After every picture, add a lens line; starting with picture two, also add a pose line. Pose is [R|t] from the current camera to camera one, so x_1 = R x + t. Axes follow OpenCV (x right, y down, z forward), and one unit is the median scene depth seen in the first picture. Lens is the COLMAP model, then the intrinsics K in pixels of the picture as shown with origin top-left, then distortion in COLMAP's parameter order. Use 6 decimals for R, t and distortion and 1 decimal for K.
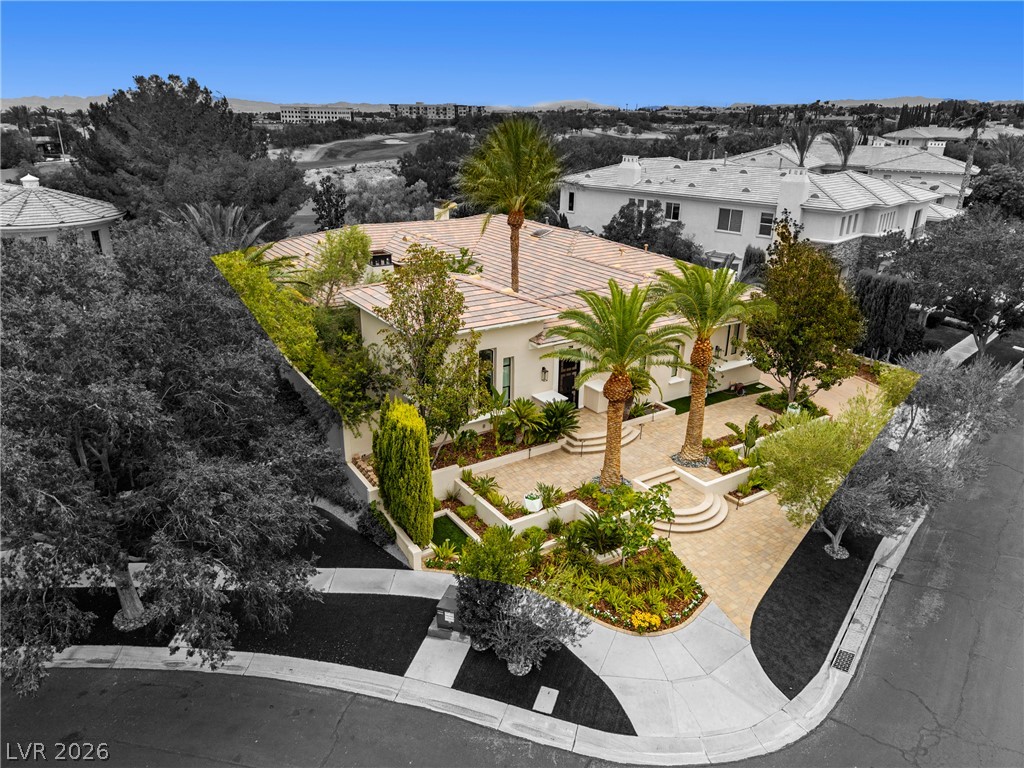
lens RADIAL K [[709.7, 0, 512.0], [0, 709.7, 384.0], [0, 0, 1]] dist [0.018720, -0.019937]
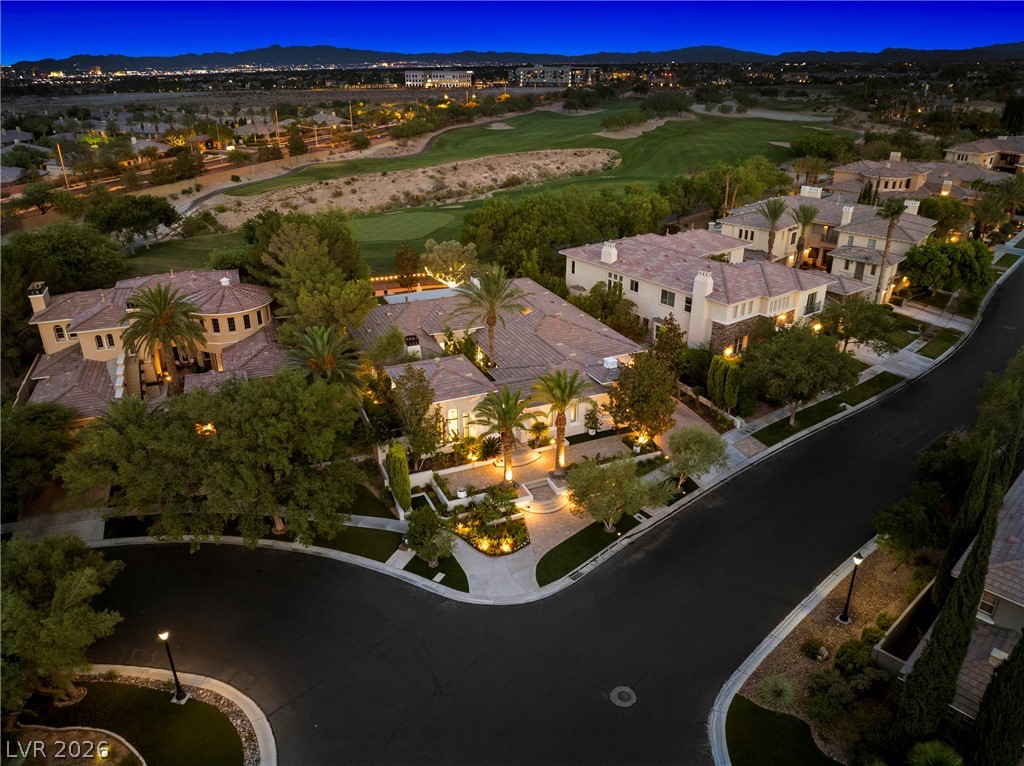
lens RADIAL K [[722.3, 0, 512.0], [0, 722.3, 383.0], [0, 0, 1]] dist [-0.042810, 0.005000]
pose [[0.986407, 0.053404, -0.155398, 0.482297], [-0.043943, 0.997001, 0.063698, -0.289269], [0.158333, -0.056004, 0.985796, -1.011740]]
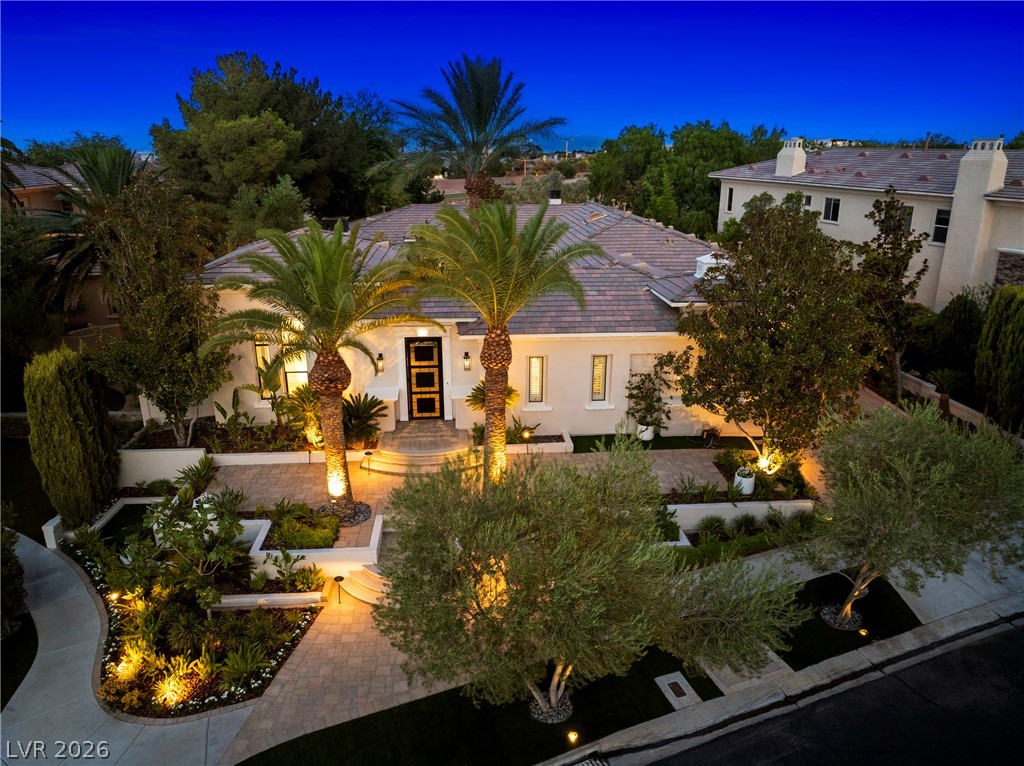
lens RADIAL K [[722.3, 0, 512.0], [0, 722.3, 383.0], [0, 0, 1]] dist [-0.042810, 0.005000]
pose [[0.877004, 0.135688, -0.460926, 0.663608], [-0.159461, 0.987121, -0.012818, -0.007403], [0.453251, 0.084741, 0.887346, 0.462539]]
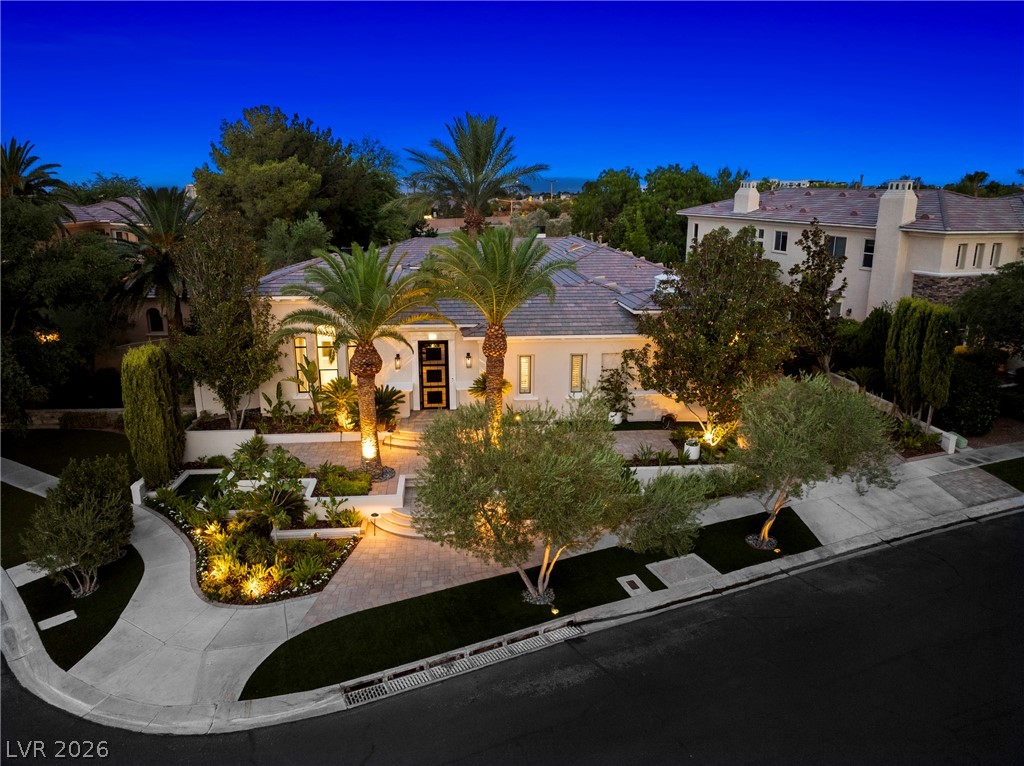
lens RADIAL K [[722.3, 0, 512.0], [0, 722.3, 383.0], [0, 0, 1]] dist [-0.042810, 0.005000]
pose [[0.885729, 0.107338, -0.451623, 0.762790], [-0.154197, 0.985688, -0.068142, 0.068171], [0.437845, 0.129994, 0.889603, 0.272922]]
